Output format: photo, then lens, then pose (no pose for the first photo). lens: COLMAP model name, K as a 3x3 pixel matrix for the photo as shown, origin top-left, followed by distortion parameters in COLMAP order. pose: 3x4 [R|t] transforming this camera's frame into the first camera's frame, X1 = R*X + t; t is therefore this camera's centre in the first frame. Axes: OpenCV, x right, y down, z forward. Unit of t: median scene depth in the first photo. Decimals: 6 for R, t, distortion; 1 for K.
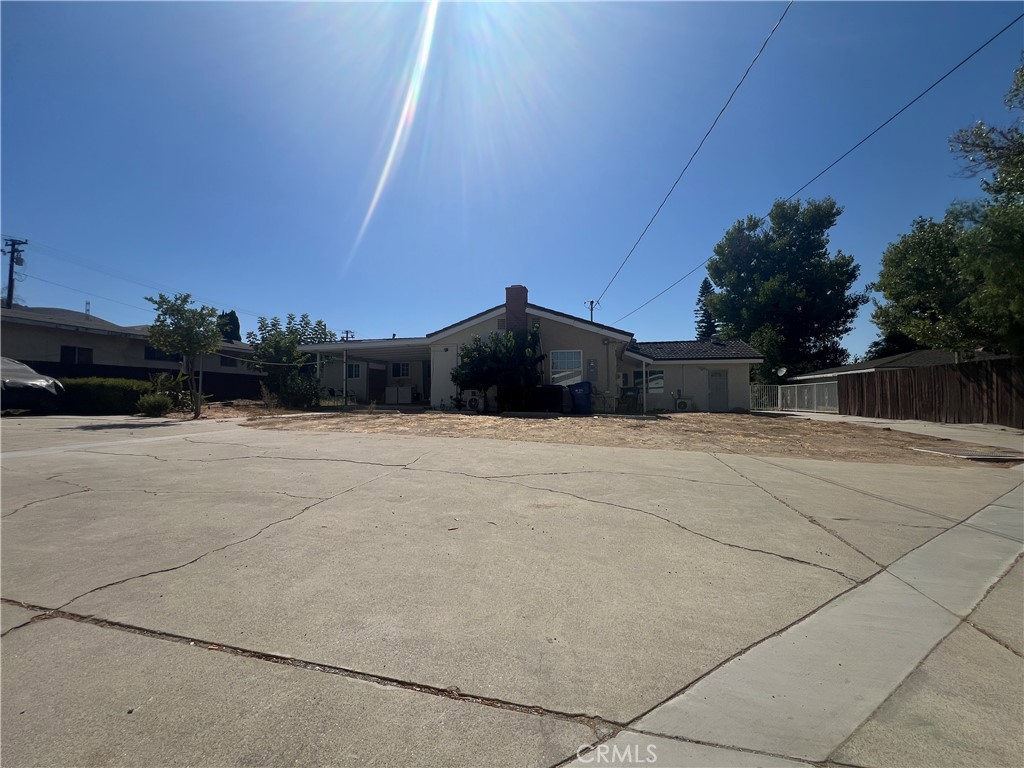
lens RADIAL K [[409.7, 0, 512.0], [0, 409.7, 384.0], [0, 0, 1]] dist [-0.001115, -0.000452]
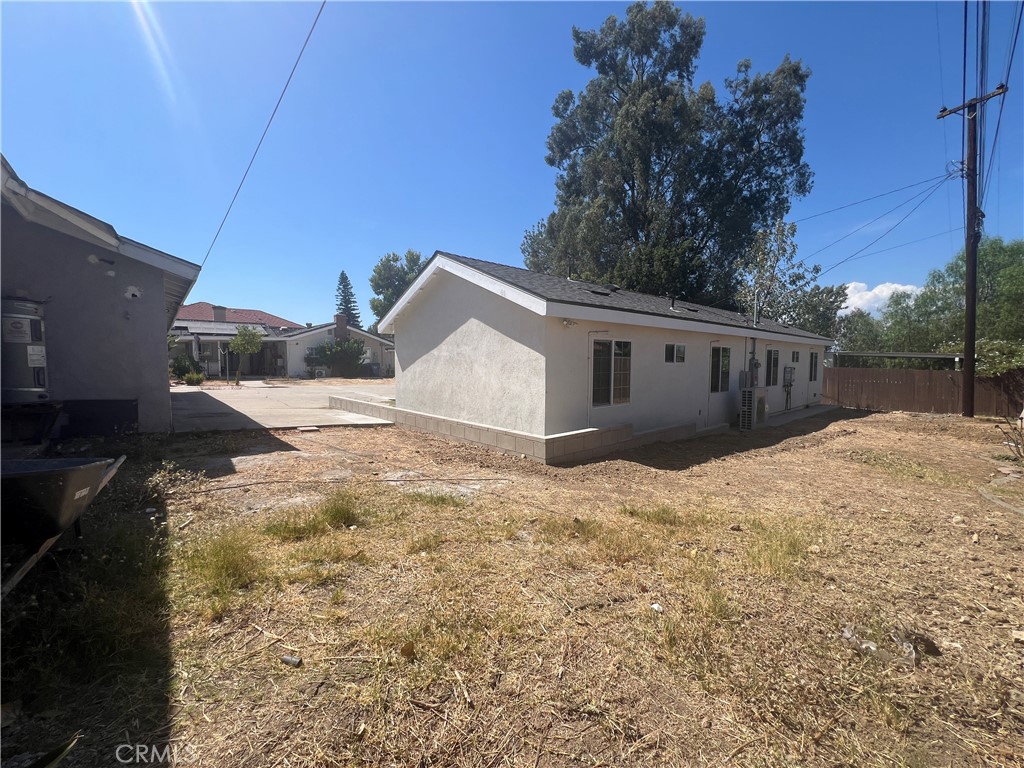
lens RADIAL K [[409.7, 0, 512.0], [0, 409.7, 384.0], [0, 0, 1]] dist [-0.001115, -0.000452]
pose [[0.595457, -0.046054, 0.802066, -0.509892], [-0.024534, 0.996848, 0.075452, -0.032948], [-0.803013, -0.064606, 0.592450, -0.401093]]
